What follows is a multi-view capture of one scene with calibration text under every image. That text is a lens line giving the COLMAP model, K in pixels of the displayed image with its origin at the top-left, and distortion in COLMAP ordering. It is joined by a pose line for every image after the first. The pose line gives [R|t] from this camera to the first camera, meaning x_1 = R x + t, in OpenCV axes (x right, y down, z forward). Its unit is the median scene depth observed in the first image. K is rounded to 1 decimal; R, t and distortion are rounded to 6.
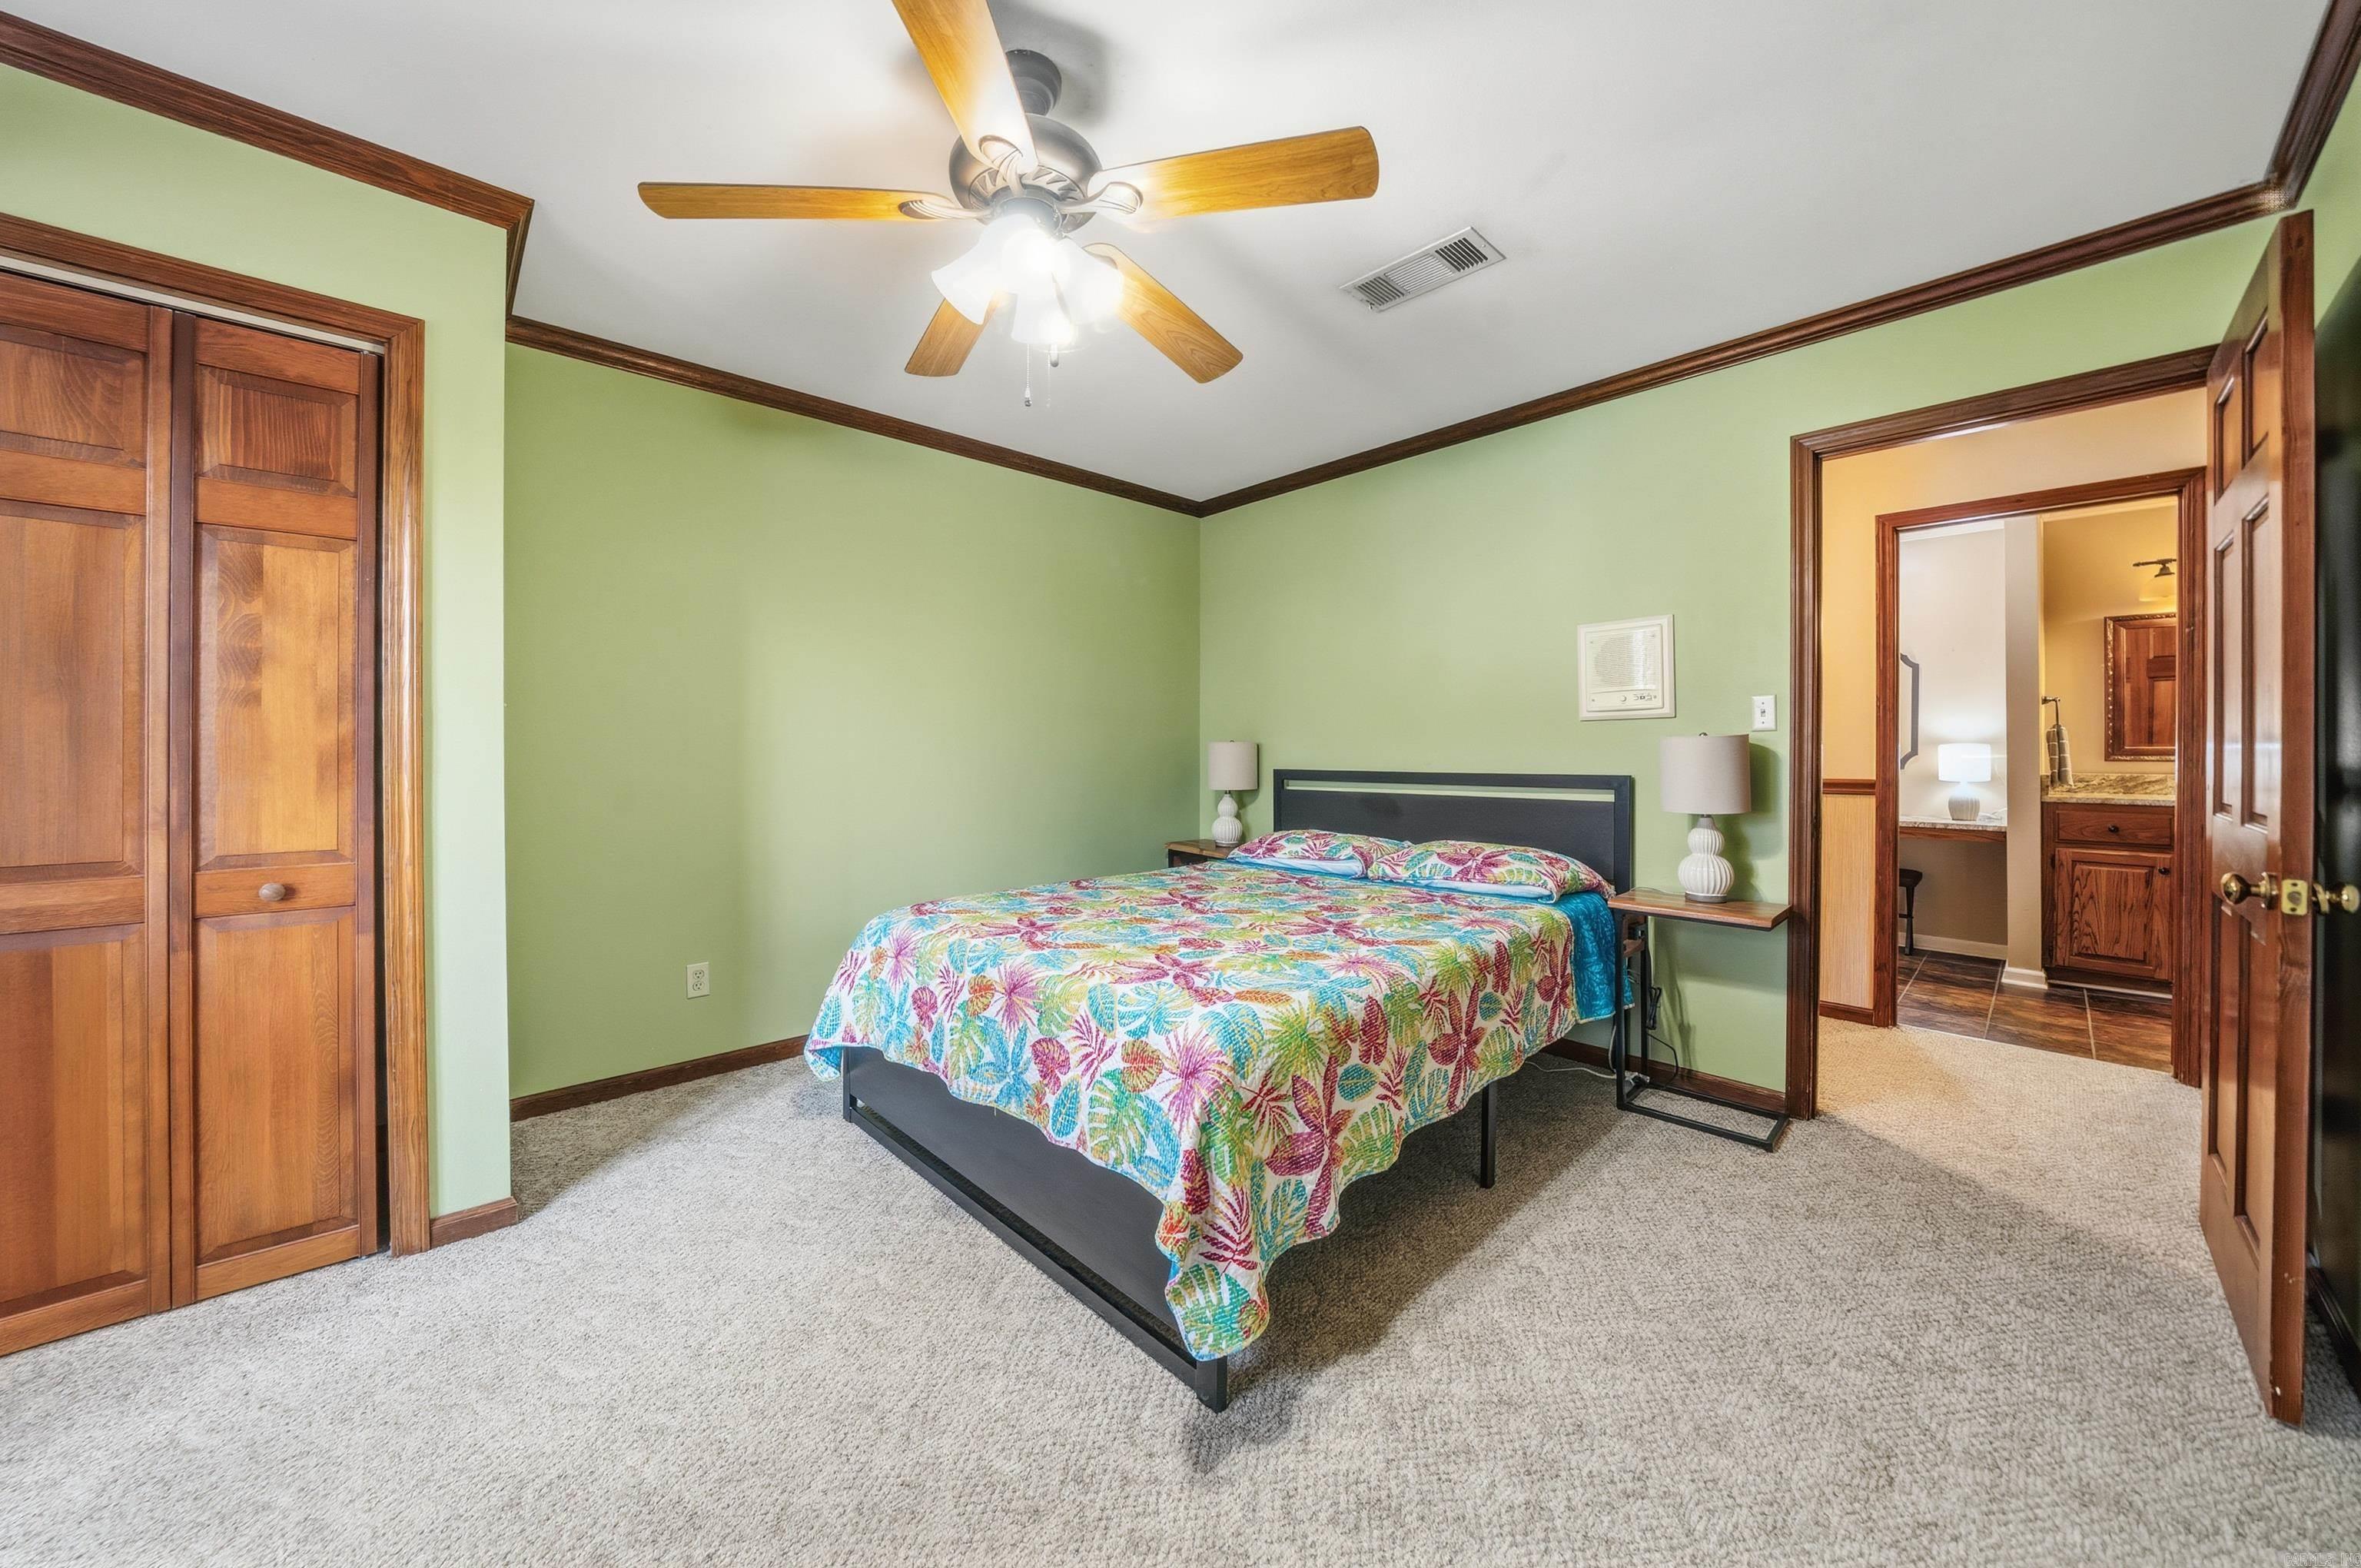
lens RADIAL K [[839.9, 0, 1200.1], [0, 839.9, 757.0], [0, 0, 1]] dist [-0.008223, 0.000156]
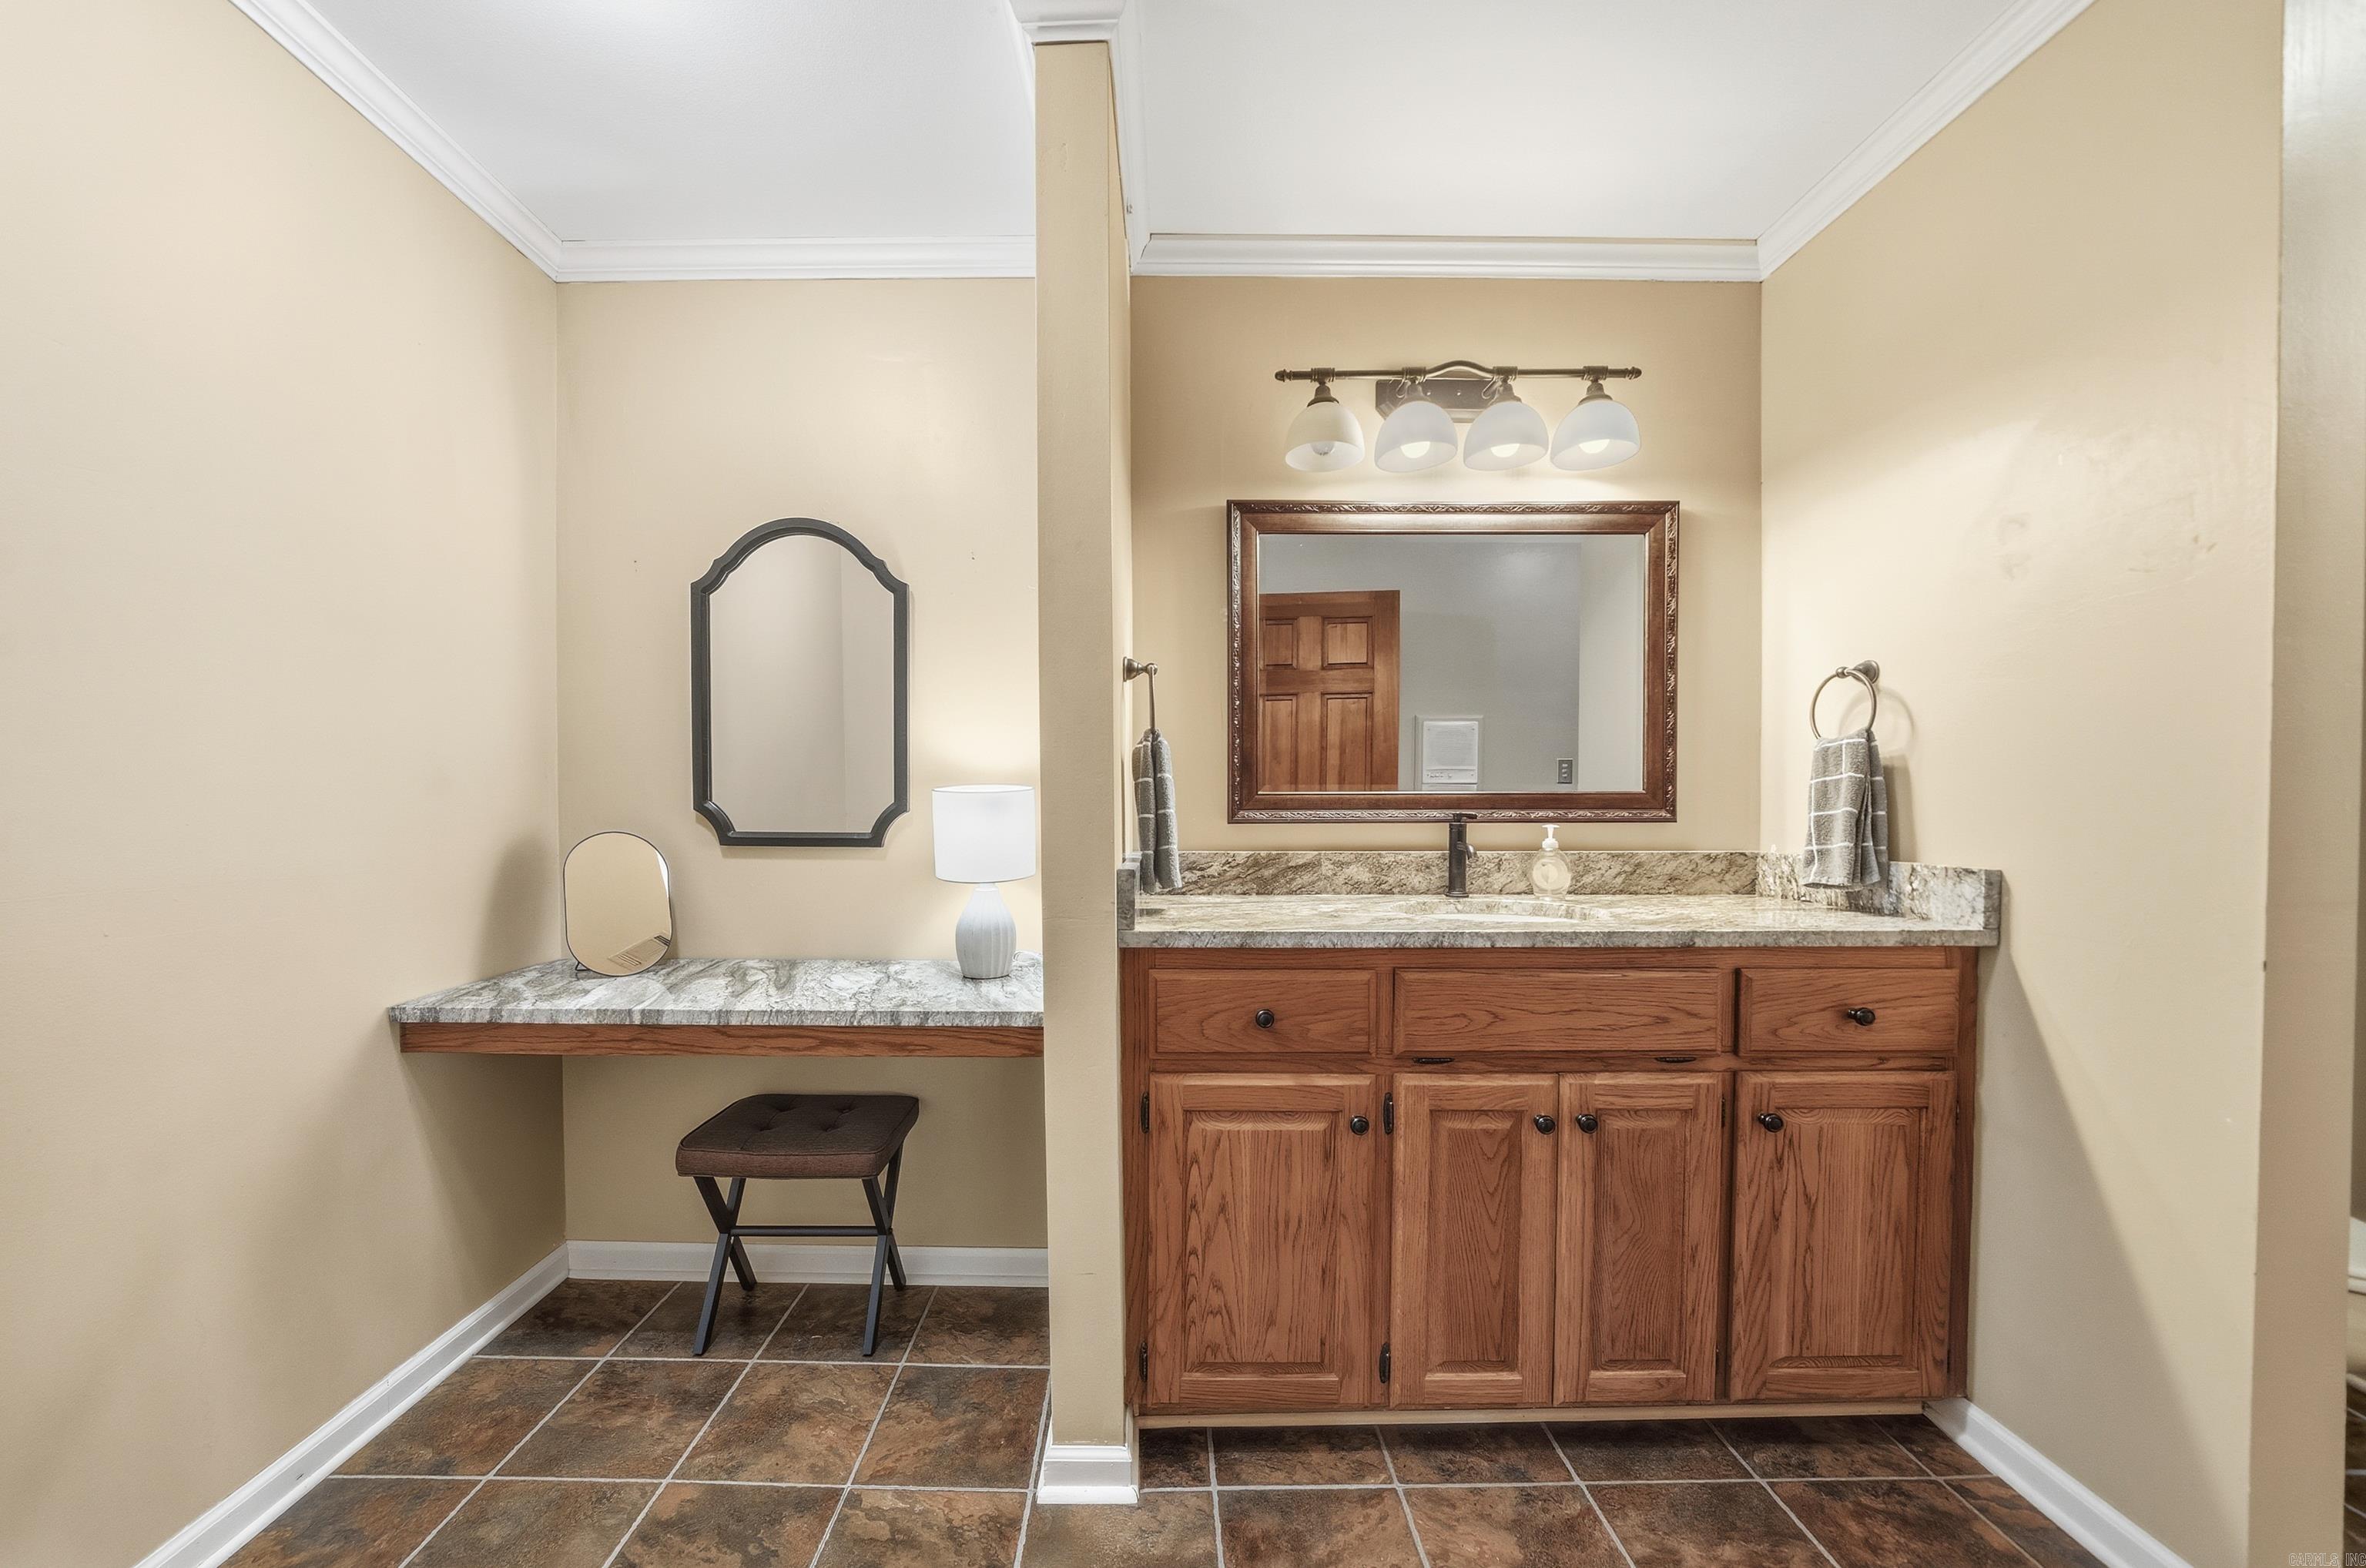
lens RADIAL K [[841.6, 0, 1169.3], [0, 841.6, 802.8], [0, 0, 1]] dist [-0.008223, 0.000156]
pose [[0.689237, -0.003234, 0.724529, 0.744868], [0.007270, 0.999971, -0.002453, -0.005418], [-0.724499, 0.006958, 0.689240, 0.718688]]
